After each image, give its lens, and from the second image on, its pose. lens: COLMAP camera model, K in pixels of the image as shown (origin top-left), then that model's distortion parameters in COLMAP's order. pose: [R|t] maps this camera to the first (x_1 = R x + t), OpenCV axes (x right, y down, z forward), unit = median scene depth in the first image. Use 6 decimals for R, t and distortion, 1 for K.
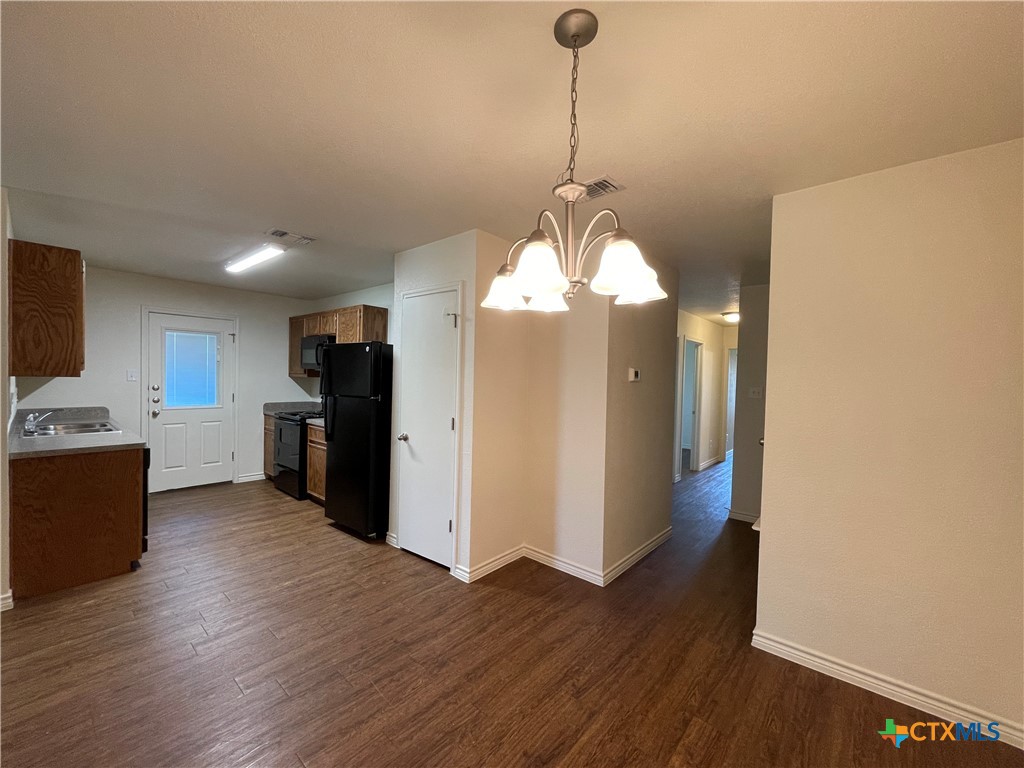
lens RADIAL K [[417.6, 0, 511.1], [0, 417.6, 386.5], [0, 0, 1]] dist [-0.001488, 0.000349]
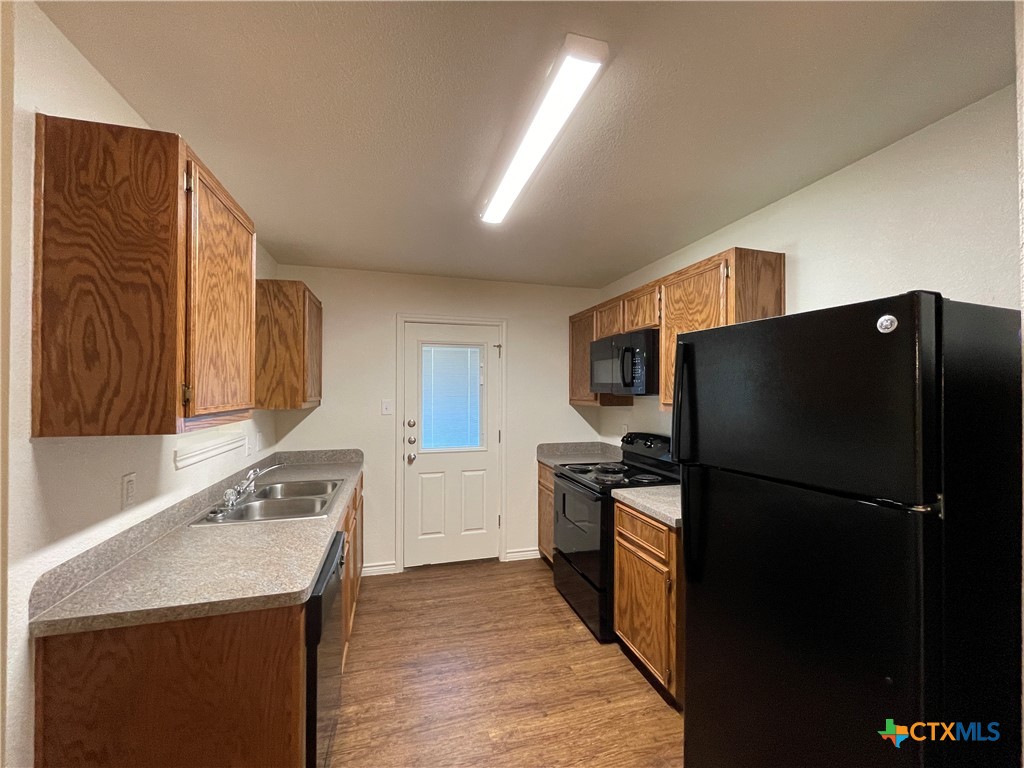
lens RADIAL K [[417.6, 0, 511.1], [0, 417.6, 386.5], [0, 0, 1]] dist [-0.001488, 0.000349]
pose [[0.837120, -0.027880, -0.546308, -0.305876], [0.004551, 0.999021, -0.044010, -0.029366], [0.547000, 0.034356, 0.836428, 0.486841]]
